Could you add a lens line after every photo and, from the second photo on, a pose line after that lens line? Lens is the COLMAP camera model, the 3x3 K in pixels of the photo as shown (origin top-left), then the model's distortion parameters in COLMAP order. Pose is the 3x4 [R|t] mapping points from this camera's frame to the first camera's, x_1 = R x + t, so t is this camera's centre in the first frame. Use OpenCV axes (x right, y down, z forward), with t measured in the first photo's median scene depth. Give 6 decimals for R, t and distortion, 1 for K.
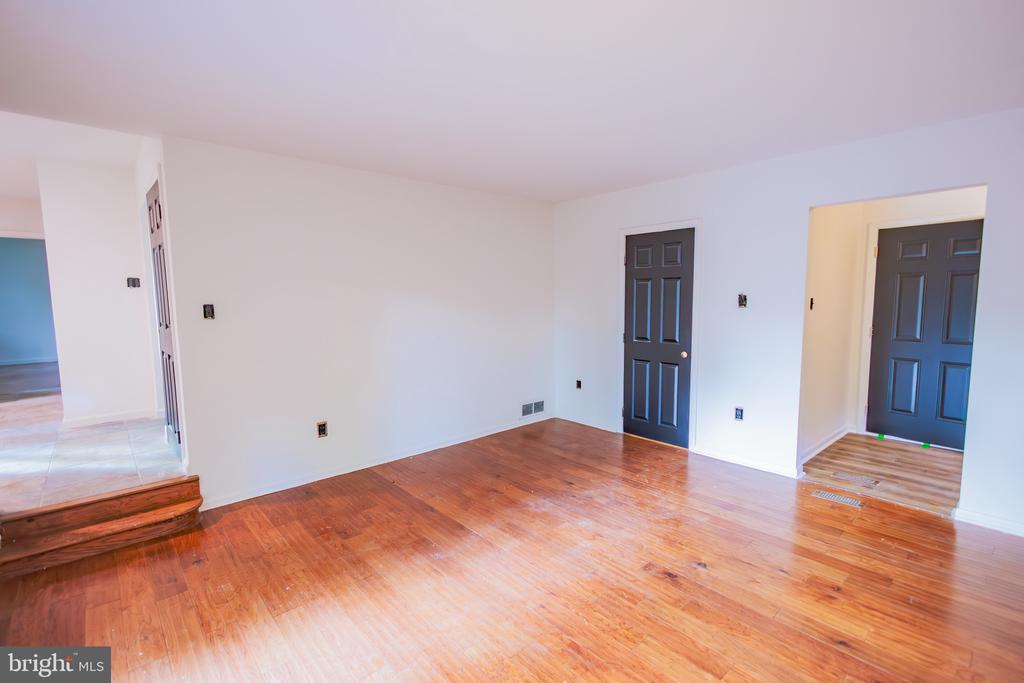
lens RADIAL K [[468.5, 0, 512.0], [0, 468.5, 341.5], [0, 0, 1]] dist [0.007710, 0.000540]
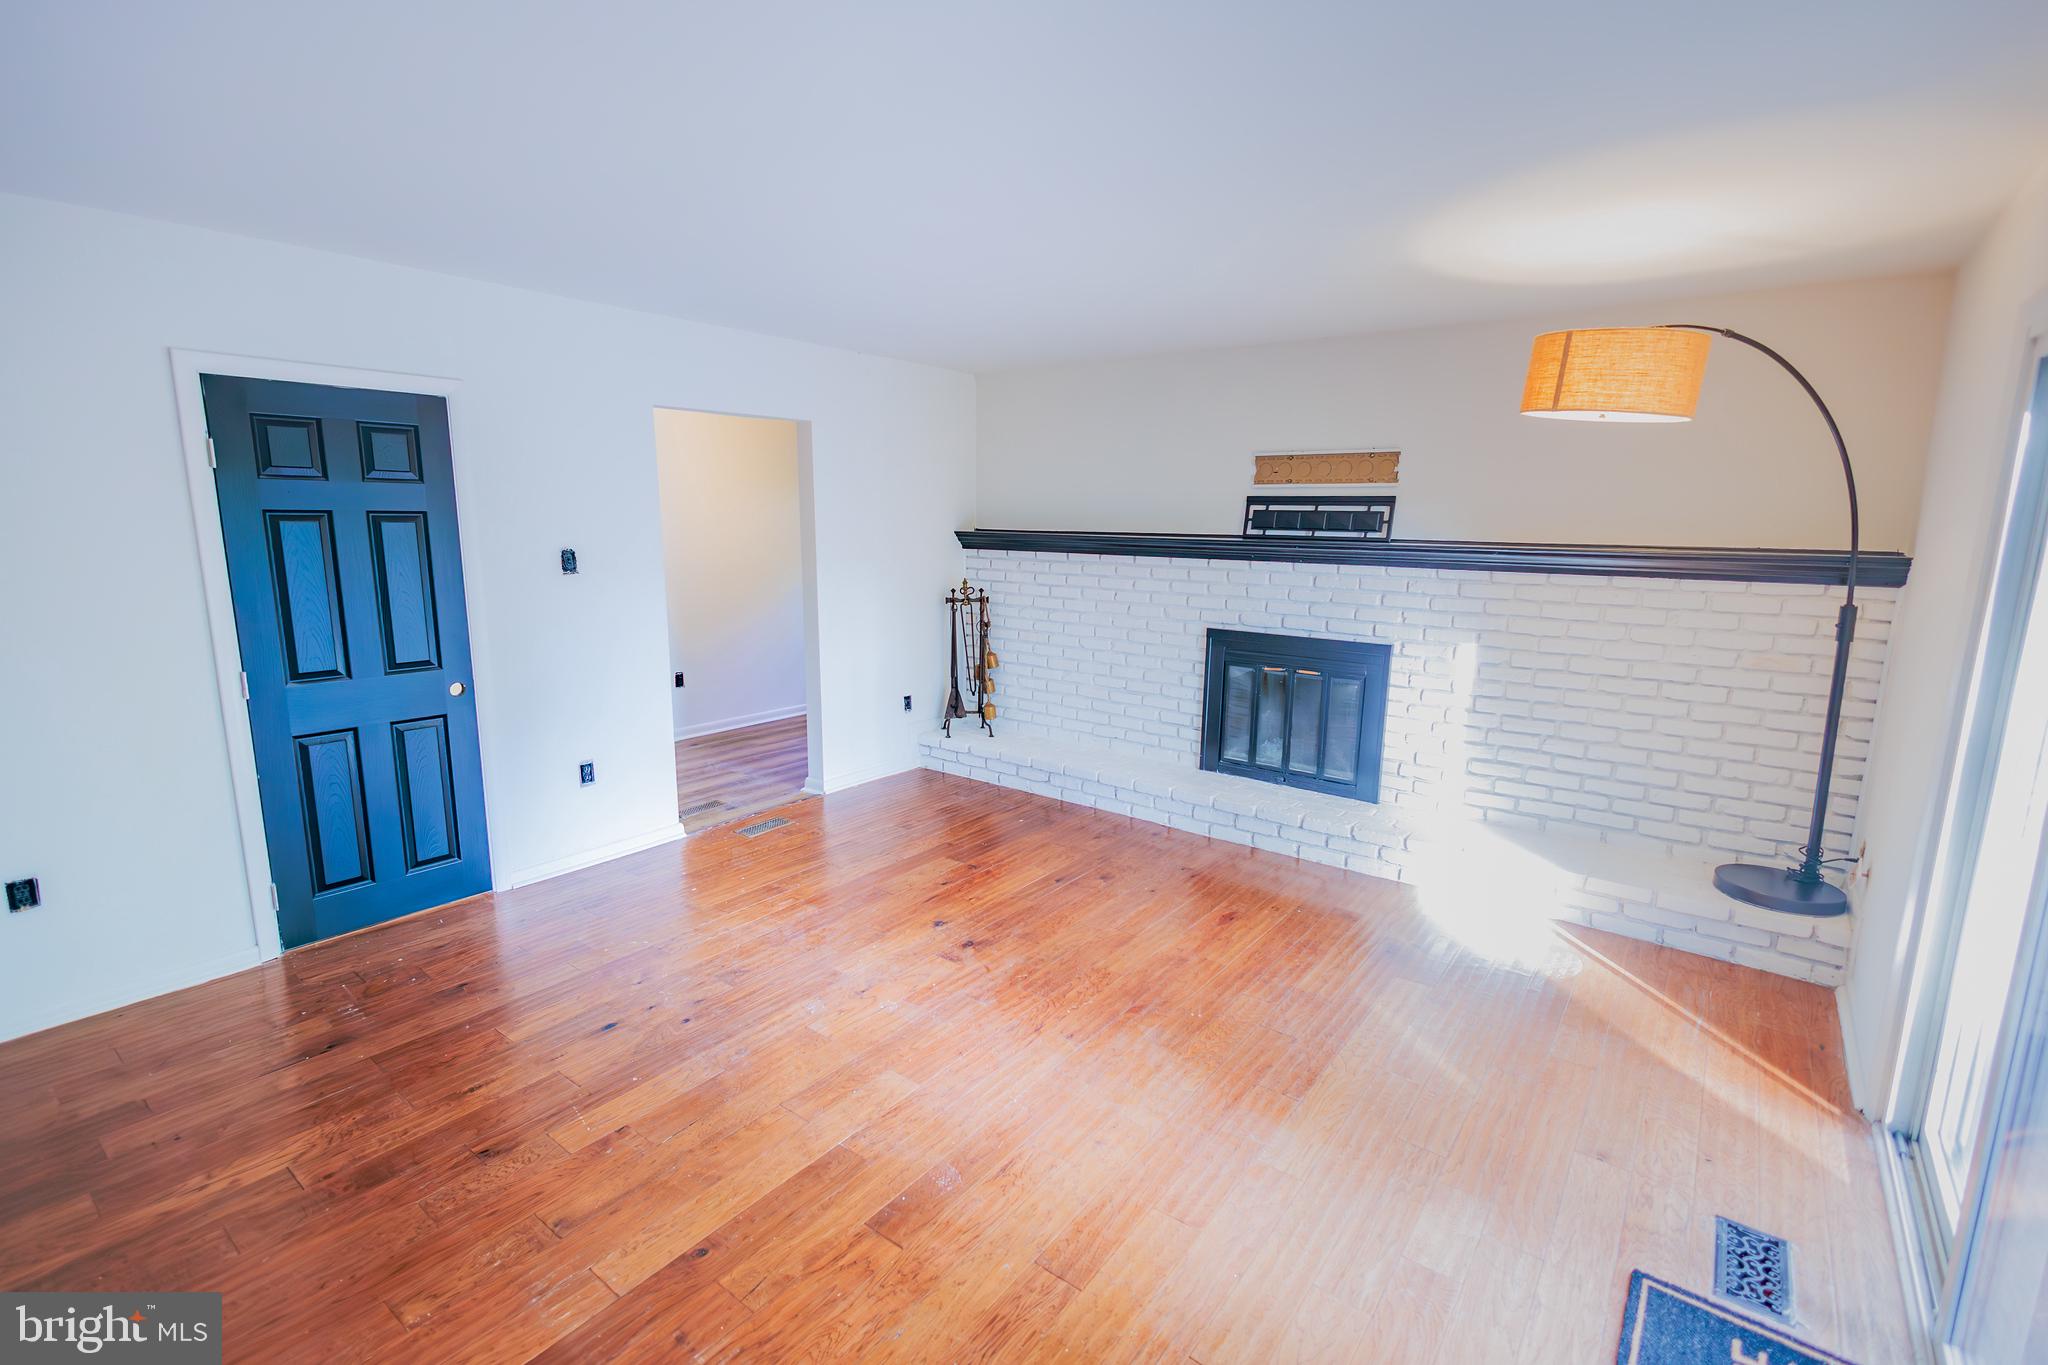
lens RADIAL K [[936.9, 0, 1024.0], [0, 936.9, 682.5], [0, 0, 1]] dist [0.007710, 0.000540]
pose [[-0.187628, -0.171932, 0.967076, -0.871724], [0.088360, 0.977615, 0.190949, -0.149216], [-0.978258, 0.121278, -0.168236, 0.943192]]
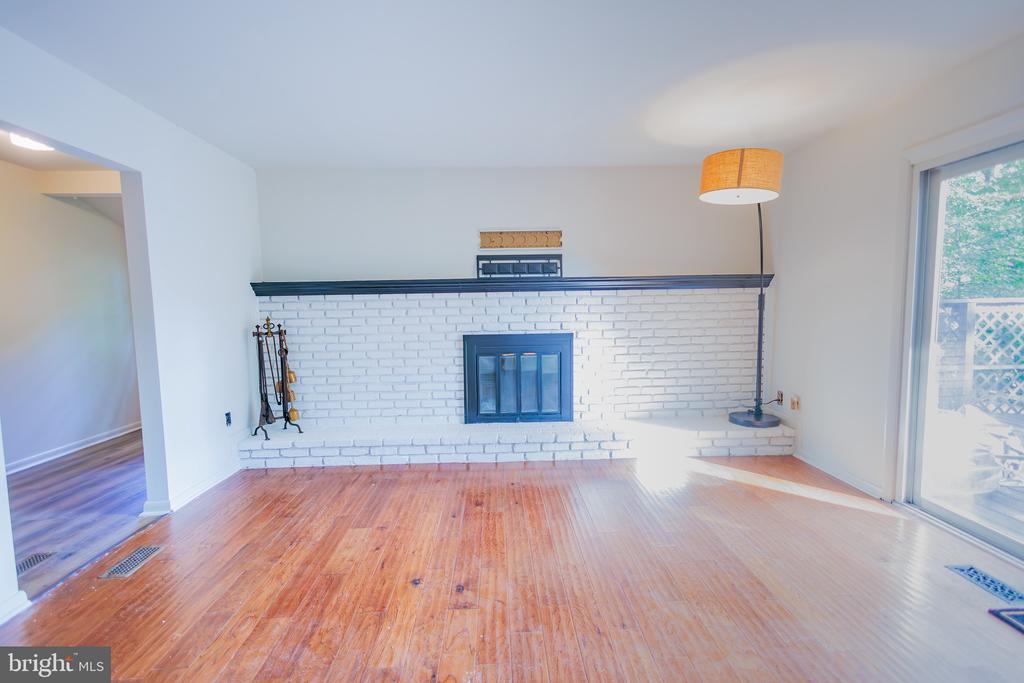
lens RADIAL K [[468.5, 0, 512.0], [0, 468.5, 341.5], [0, 0, 1]] dist [0.007710, 0.000540]
pose [[-0.767636, -0.030501, 0.640160, -0.235382], [0.086997, 0.984662, 0.151235, -0.065004], [-0.634954, 0.171786, -0.753208, 1.285127]]
